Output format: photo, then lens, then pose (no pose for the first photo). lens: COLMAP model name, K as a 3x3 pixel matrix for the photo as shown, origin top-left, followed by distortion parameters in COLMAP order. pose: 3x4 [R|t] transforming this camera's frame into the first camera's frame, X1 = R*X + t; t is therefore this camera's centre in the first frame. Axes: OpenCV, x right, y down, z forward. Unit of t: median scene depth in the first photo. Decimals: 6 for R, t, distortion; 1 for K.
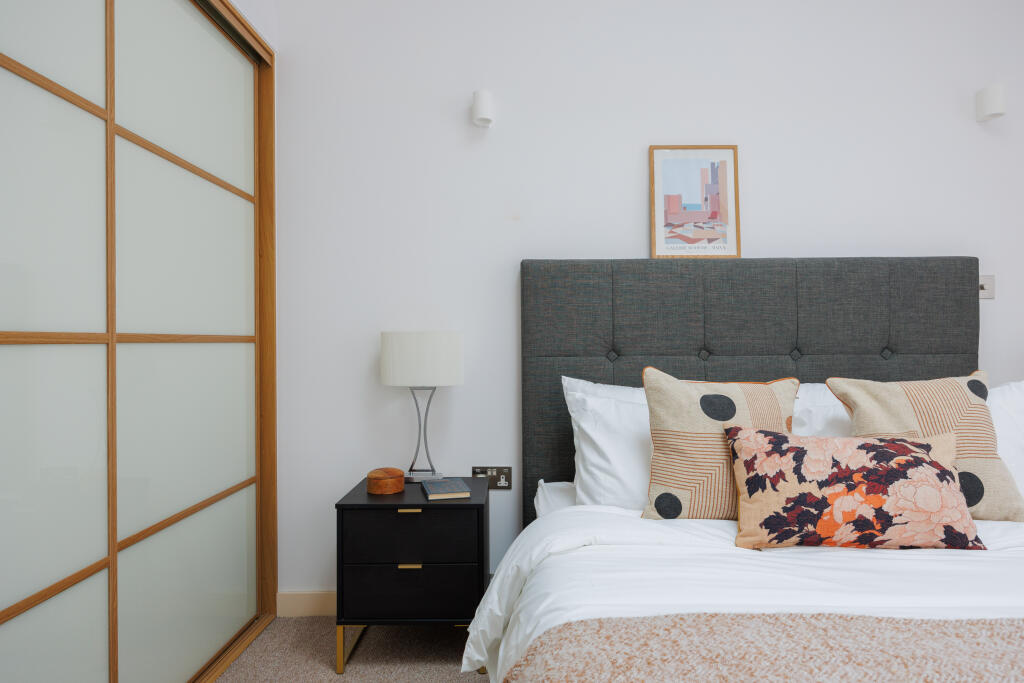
lens RADIAL K [[667.3, 0, 512.0], [0, 667.3, 341.5], [0, 0, 1]] dist [-0.002102, -0.001345]
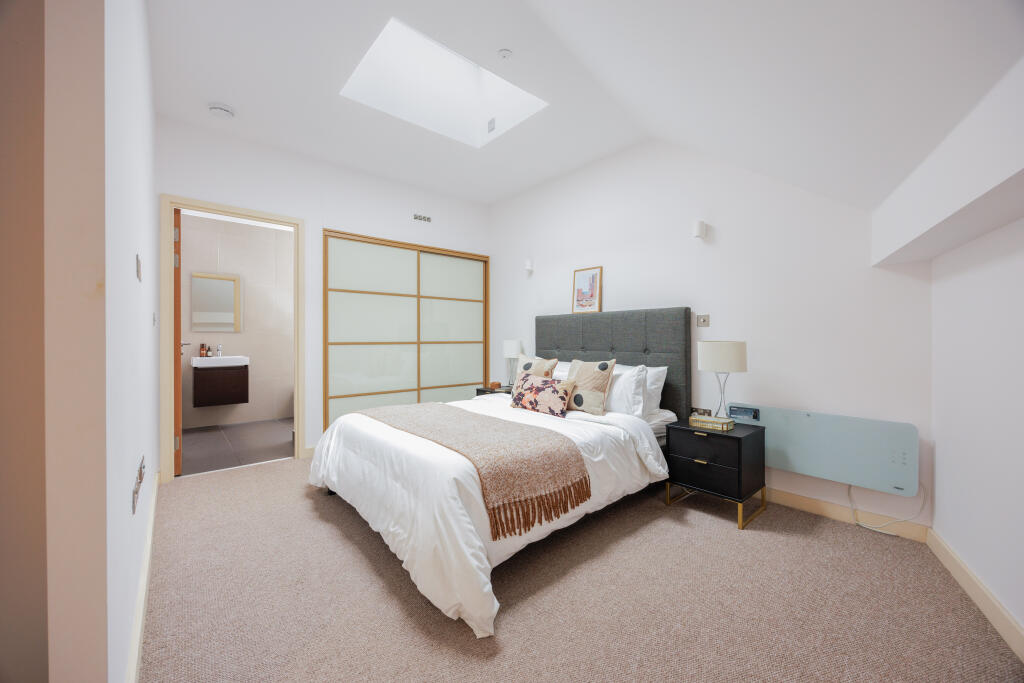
lens RADIAL K [[388.8, 0, 512.0], [0, 388.8, 341.5], [0, 0, 1]] dist [0.000095, -0.000028]
pose [[0.667455, 0.008055, -0.744606, 1.201710], [-0.006744, 0.999966, 0.004772, -0.020214], [0.744619, 0.001837, 0.667487, -0.207479]]
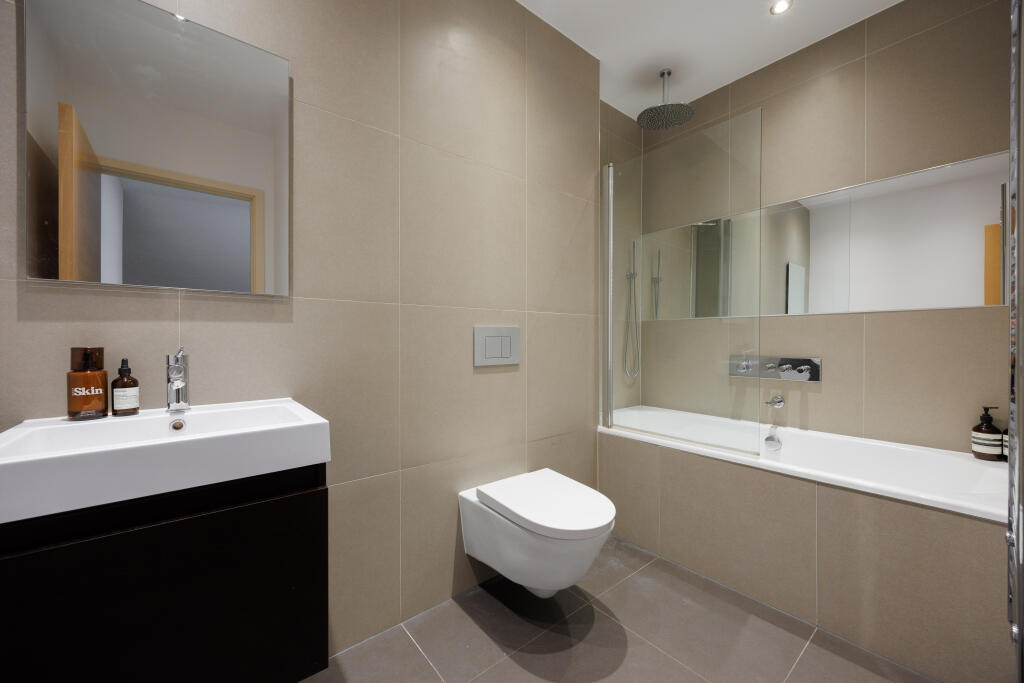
lens RADIAL K [[404.3, 0, 512.0], [0, 404.3, 341.5], [0, 0, 1]] dist [-0.000133, -0.000013]
pose [[0.632464, 0.010197, -0.774523, -0.784595], [-0.009161, 0.999942, 0.005684, 0.000774], [0.774536, 0.003500, 0.632521, 0.011917]]
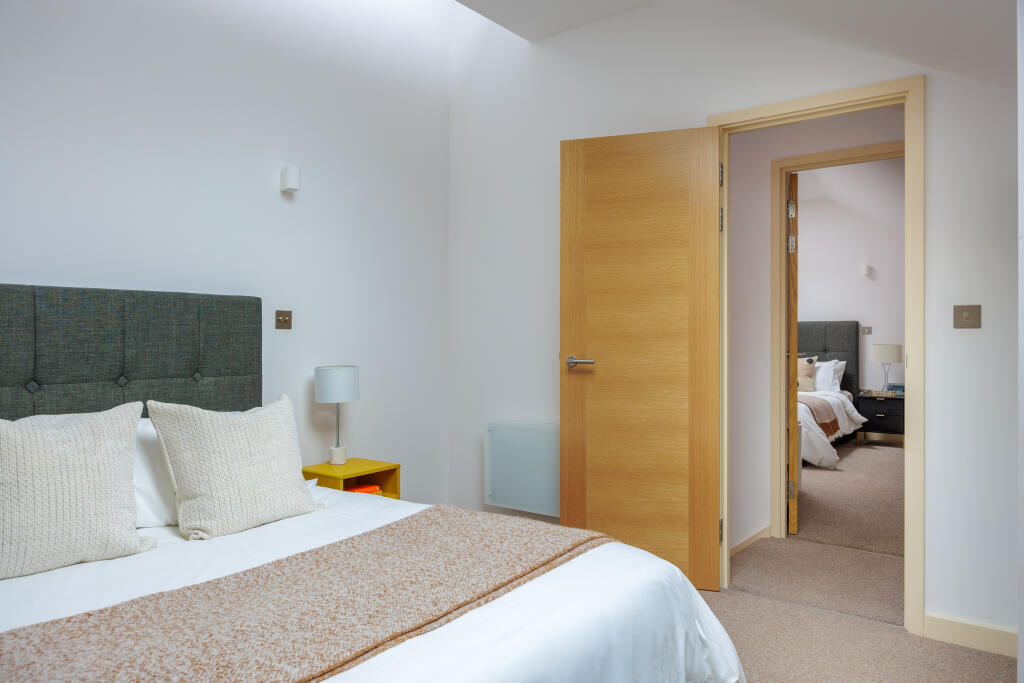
lens RADIAL K [[679.3, 0, 512.0], [0, 679.3, 341.5], [0, 0, 1]] dist [0.002363, 0.000642]
pose [[0.804905, 0.009518, -0.593327, 1.242564], [-0.009952, 0.999947, 0.002540, -0.023032], [0.593320, 0.003860, 0.804957, -2.401664]]
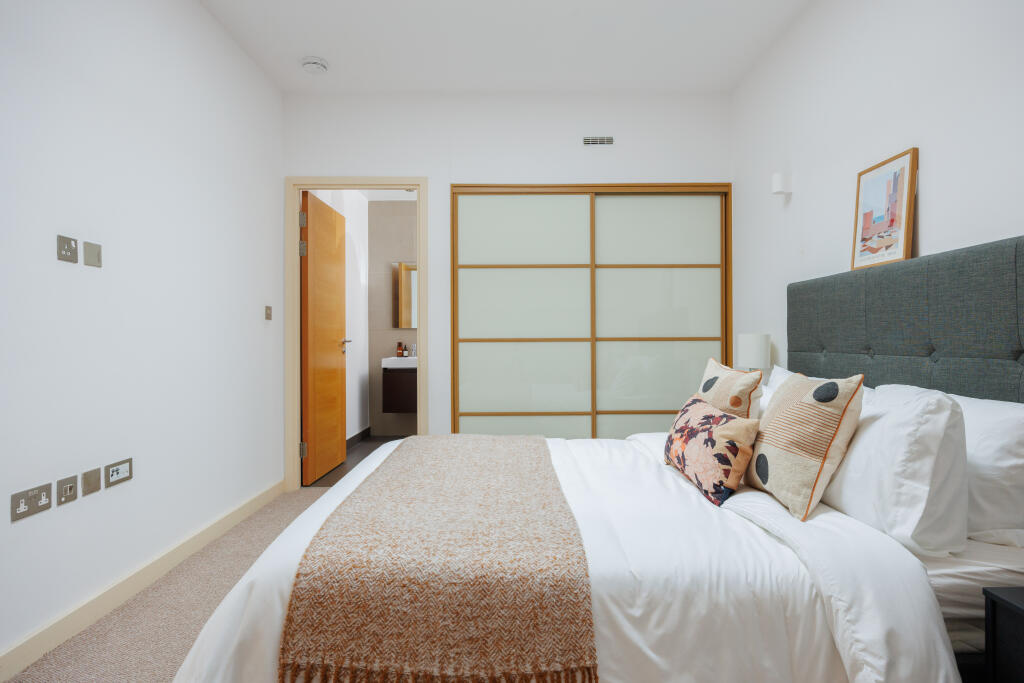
lens RADIAL K [[540.8, 0, 512.0], [0, 540.8, 341.5], [0, 0, 1]] dist [-0.003437, -0.001332]
pose [[0.033634, 0.004994, -0.999422, 1.142705], [-0.001085, 0.999987, 0.004961, -0.004568], [0.999434, 0.000918, 0.033639, 0.370151]]
